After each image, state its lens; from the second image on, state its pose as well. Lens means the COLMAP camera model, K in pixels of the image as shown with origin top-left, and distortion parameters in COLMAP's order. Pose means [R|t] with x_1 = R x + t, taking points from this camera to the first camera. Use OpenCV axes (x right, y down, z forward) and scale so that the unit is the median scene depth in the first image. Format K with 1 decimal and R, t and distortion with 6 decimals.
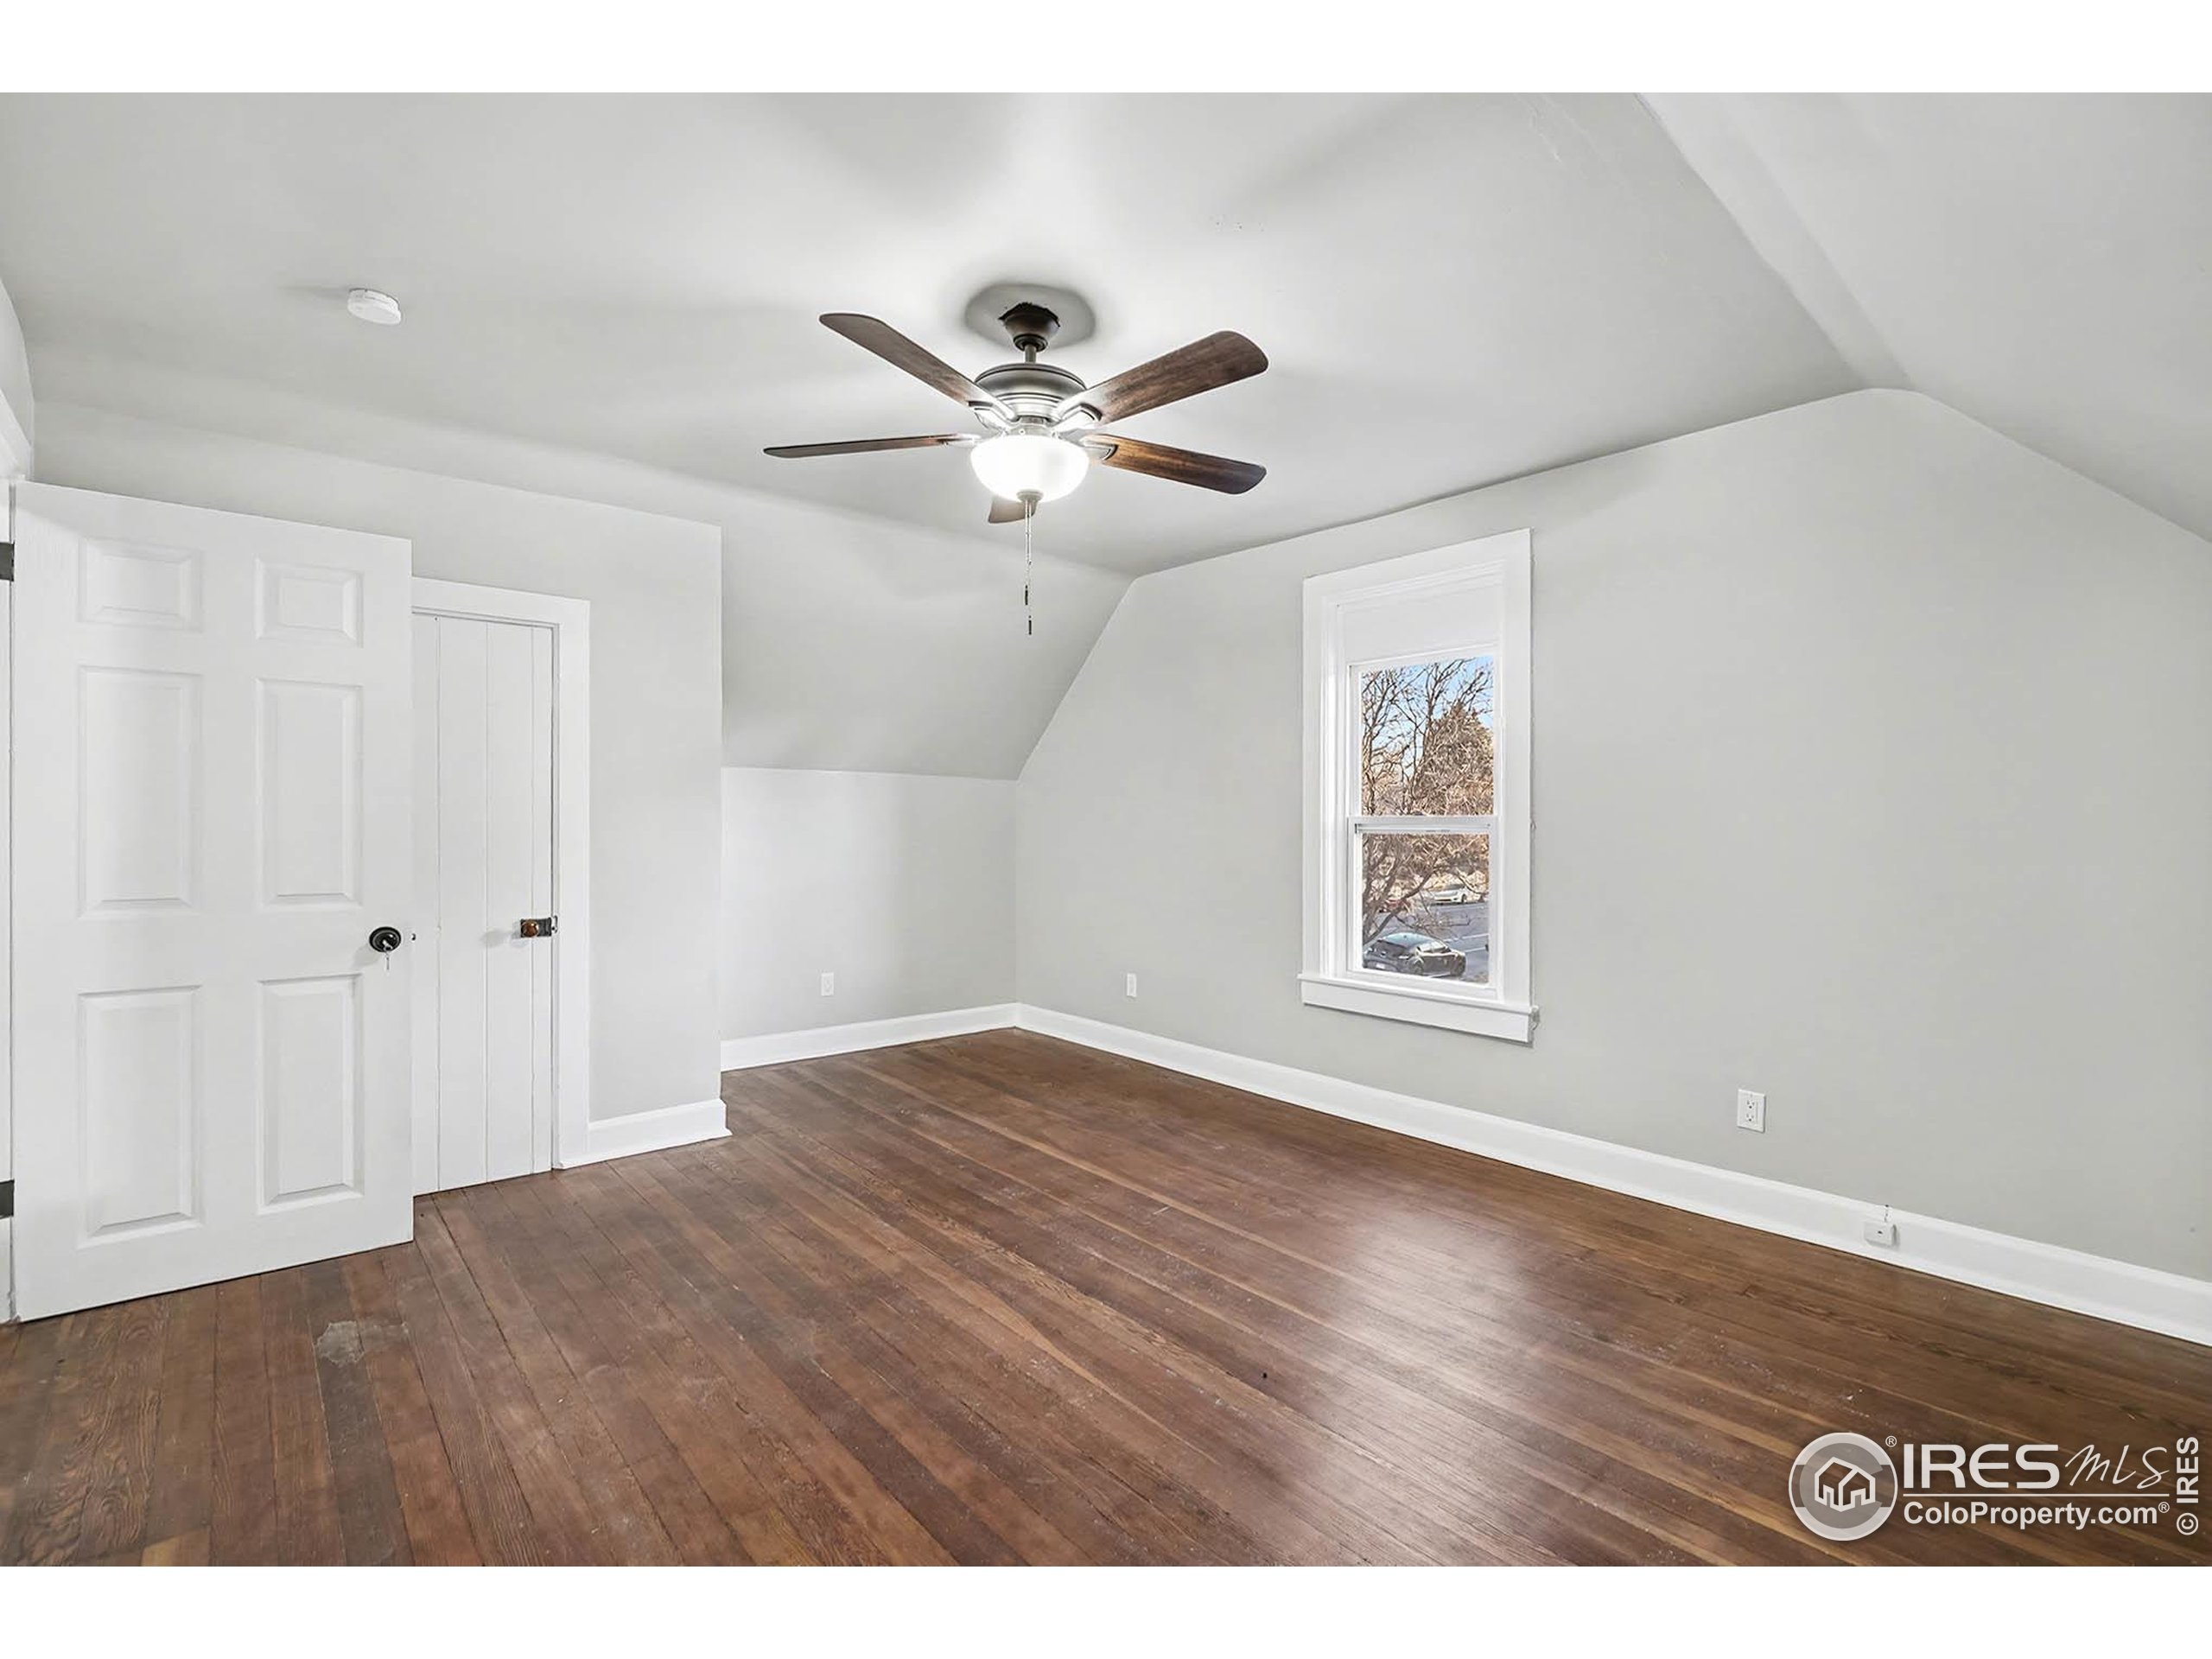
lens RADIAL K [[987.2, 0, 1110.4], [0, 987.2, 865.4], [0, 0, 1]] dist [-0.002138, -0.000130]
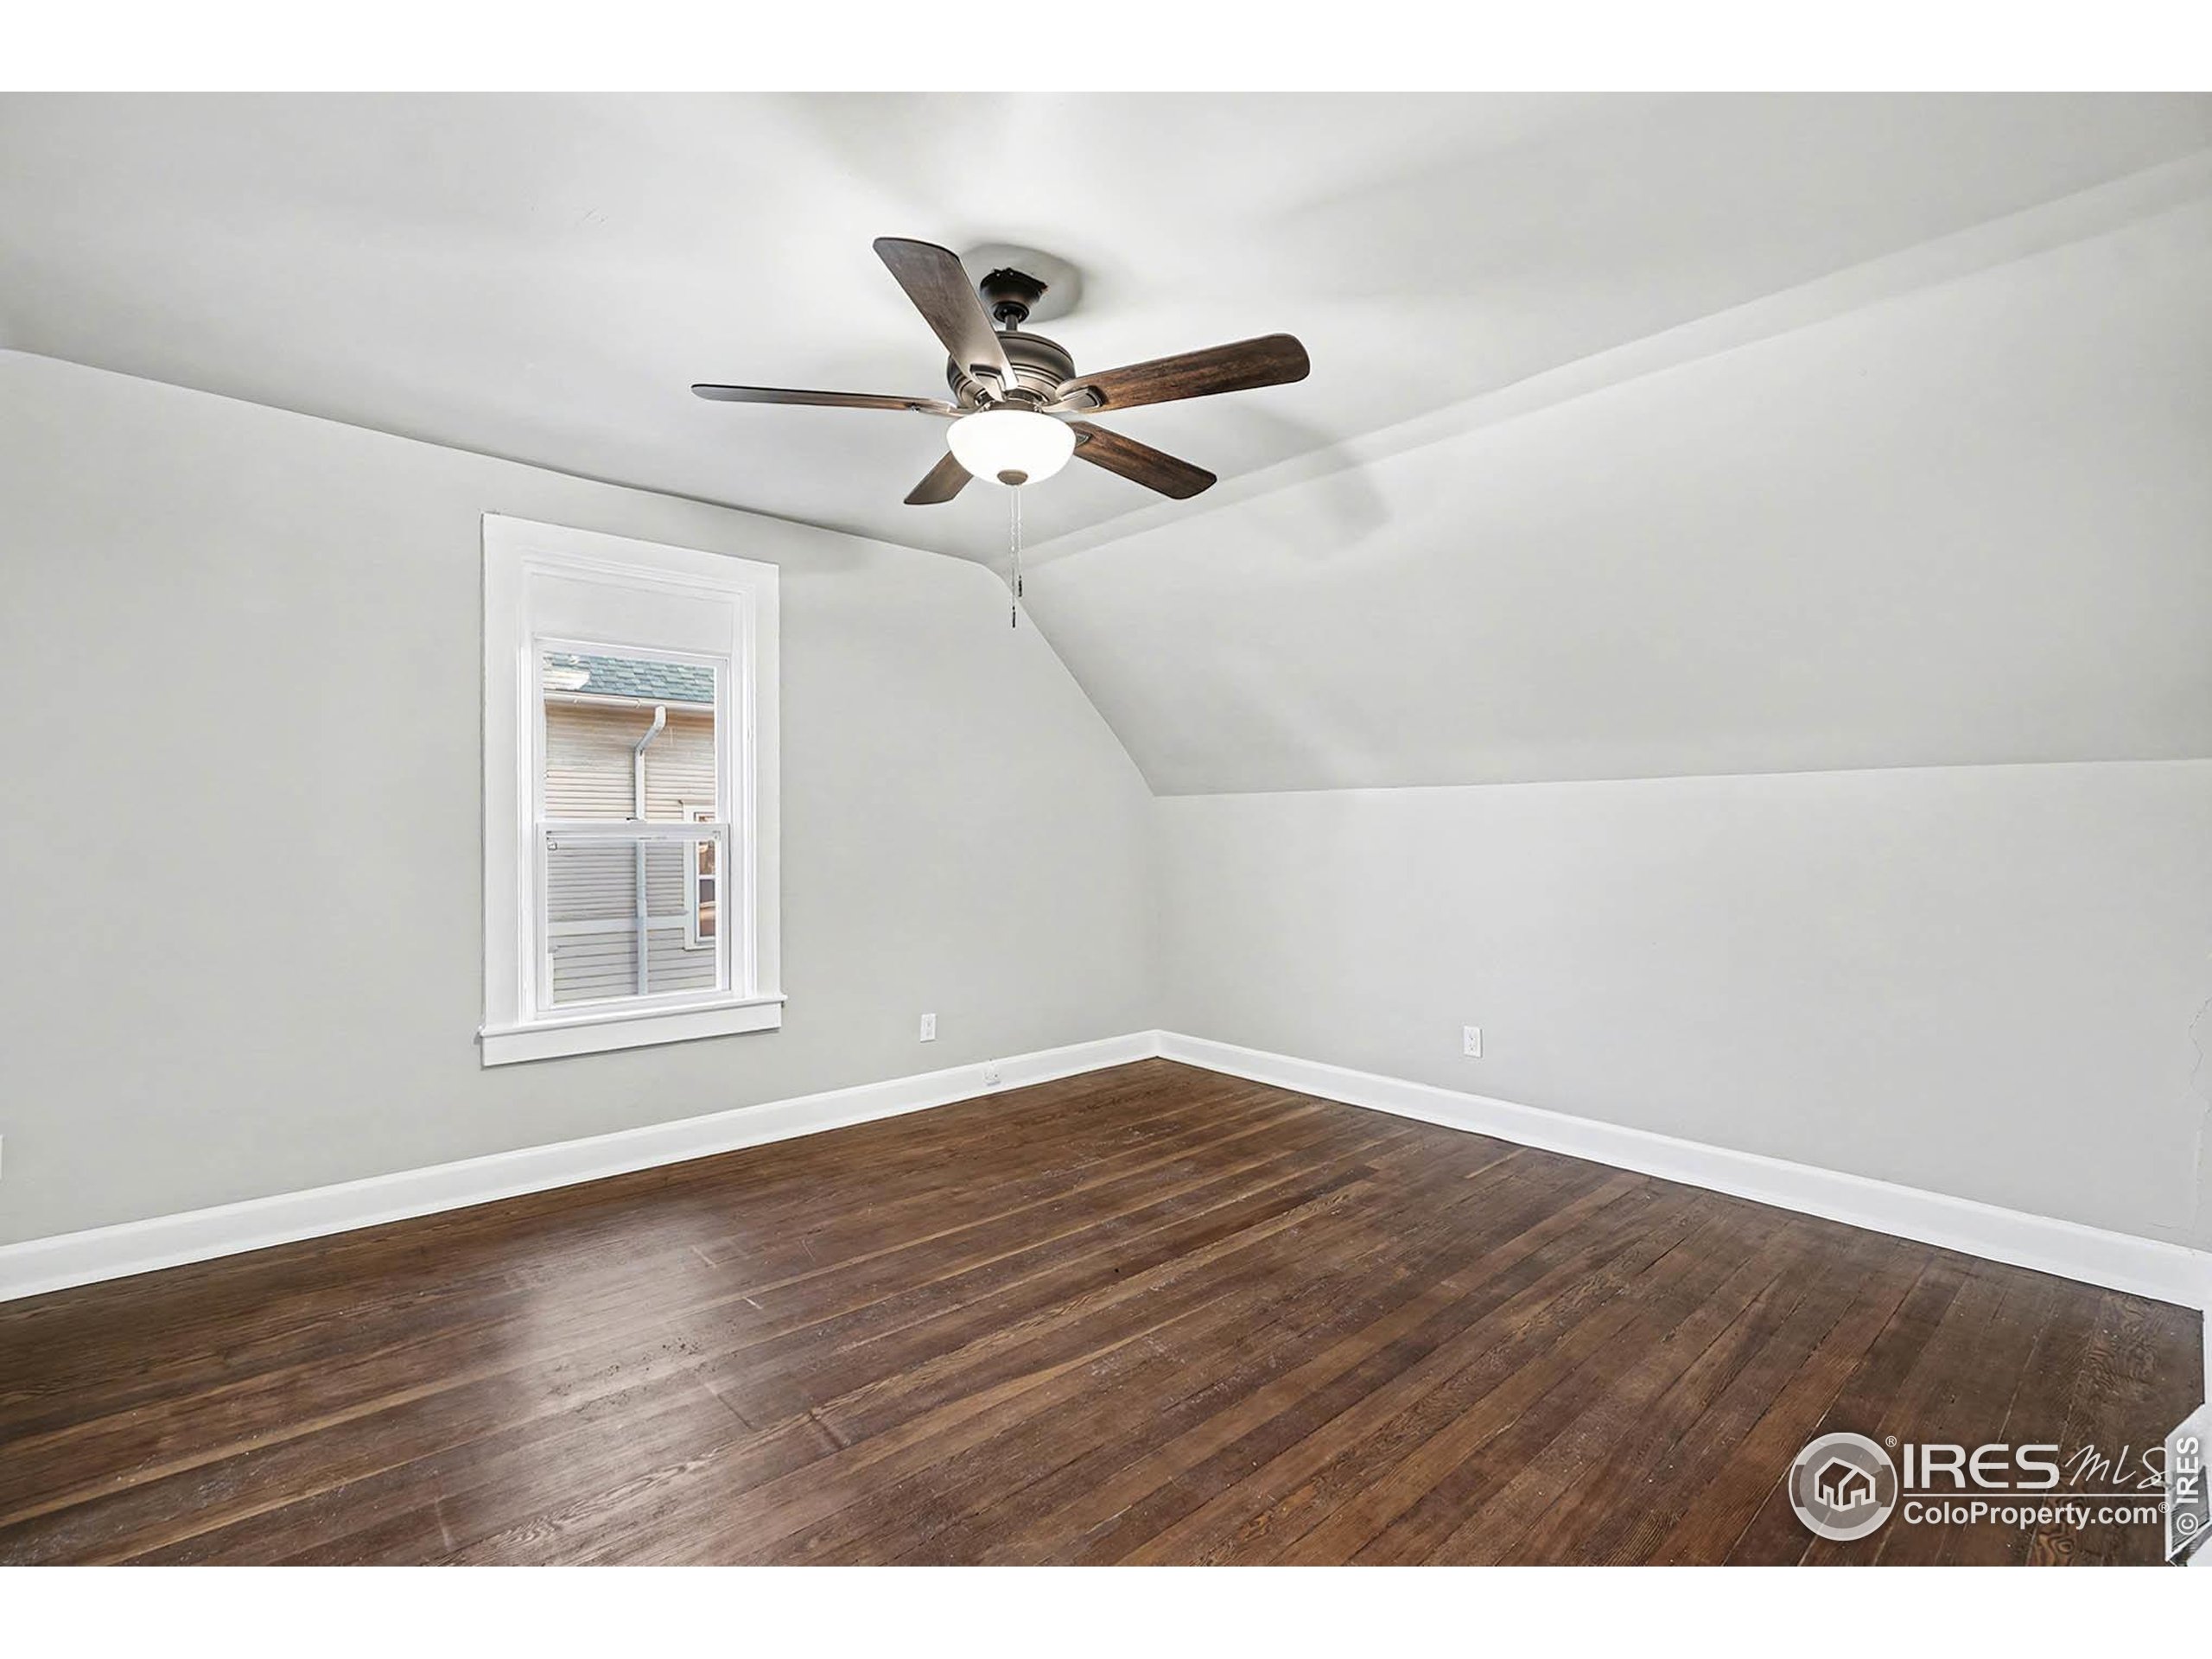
lens RADIAL K [[987.2, 0, 1110.4], [0, 987.2, 865.4], [0, 0, 1]] dist [-0.002138, -0.000130]
pose [[0.001637, -0.041889, 0.999121, -0.820907], [0.044778, 0.998123, 0.041774, -0.039186], [-0.998996, 0.044670, 0.003509, 0.746583]]
